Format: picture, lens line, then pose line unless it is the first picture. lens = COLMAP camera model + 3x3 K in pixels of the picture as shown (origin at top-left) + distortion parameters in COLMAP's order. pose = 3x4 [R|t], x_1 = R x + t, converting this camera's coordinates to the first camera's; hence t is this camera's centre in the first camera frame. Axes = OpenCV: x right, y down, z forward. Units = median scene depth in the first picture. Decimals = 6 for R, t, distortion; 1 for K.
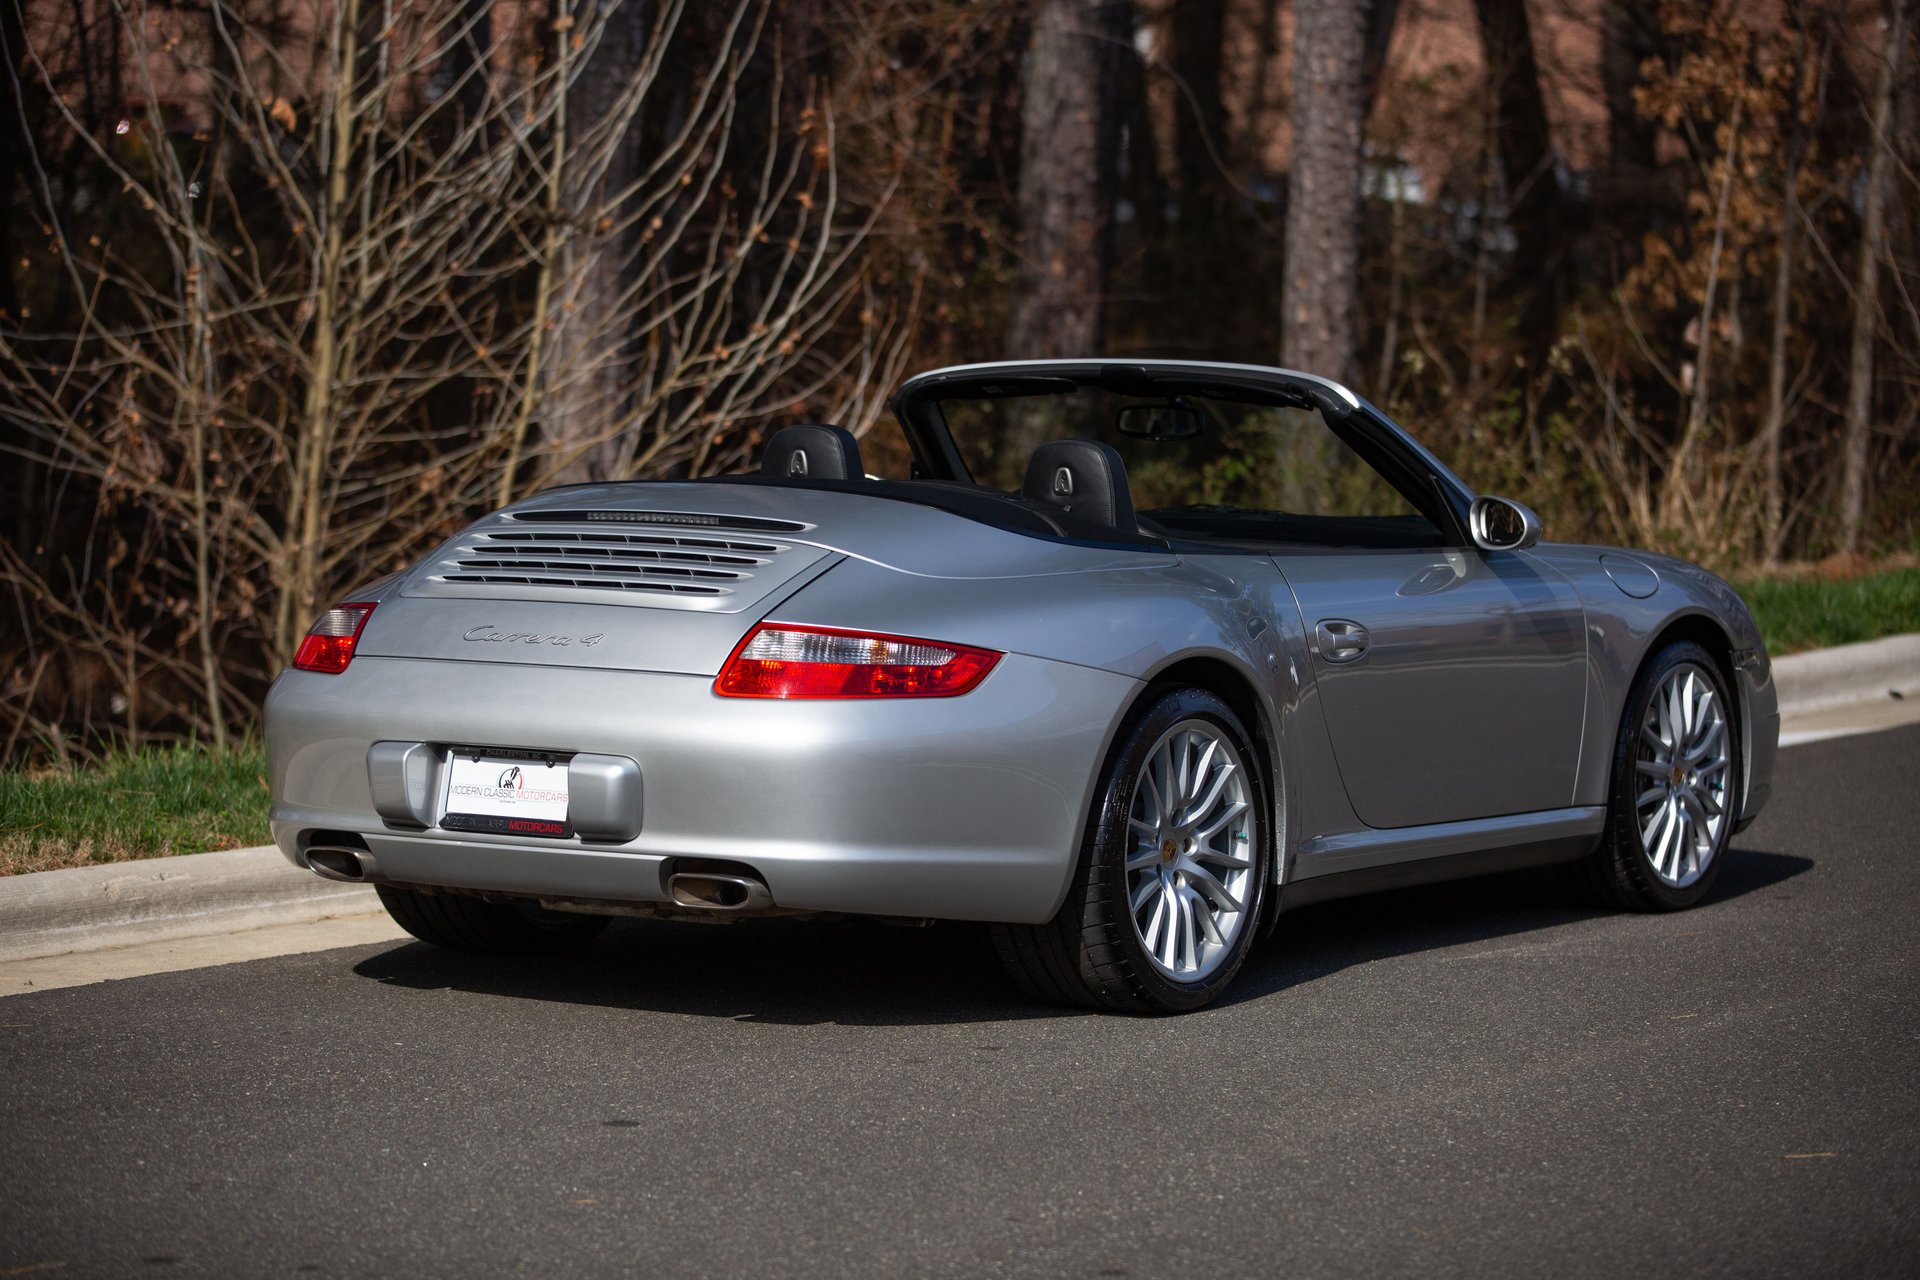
lens RADIAL K [[6354.7, 0, 958.3], [0, 6354.7, 732.7], [0, 0, 1]] dist [0.175775, -1.734186]
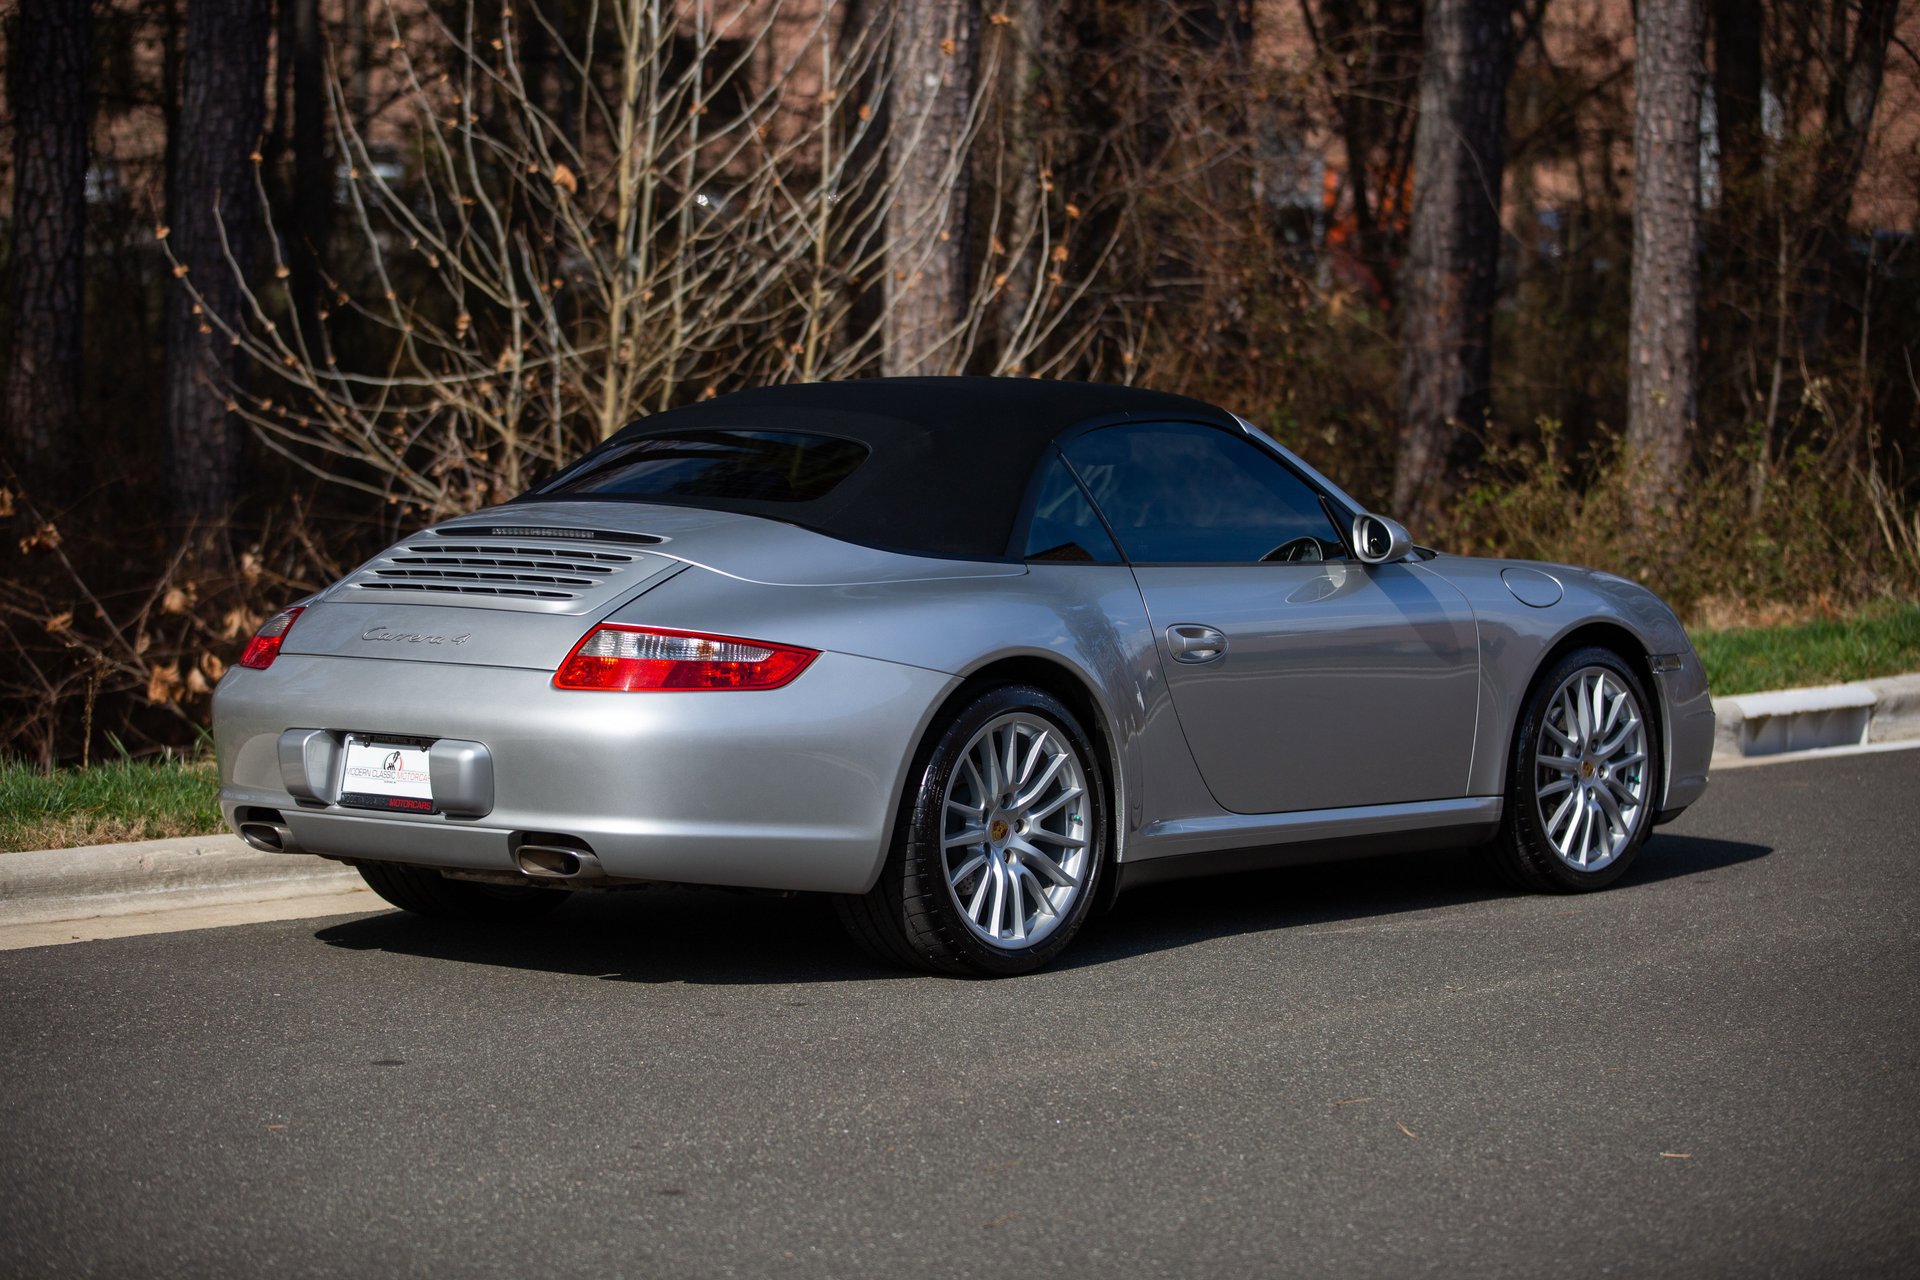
lens RADIAL K [[5940.4, 0, 960.0], [0, 5940.4, 640.0], [0, 0, 1]] dist [-0.060707, 1.624284]
pose [[0.990075, 0.001079, -0.140535, 0.171499], [-0.003846, 0.999804, -0.019419, 0.005416], [0.140486, 0.019766, 0.989885, -0.030515]]
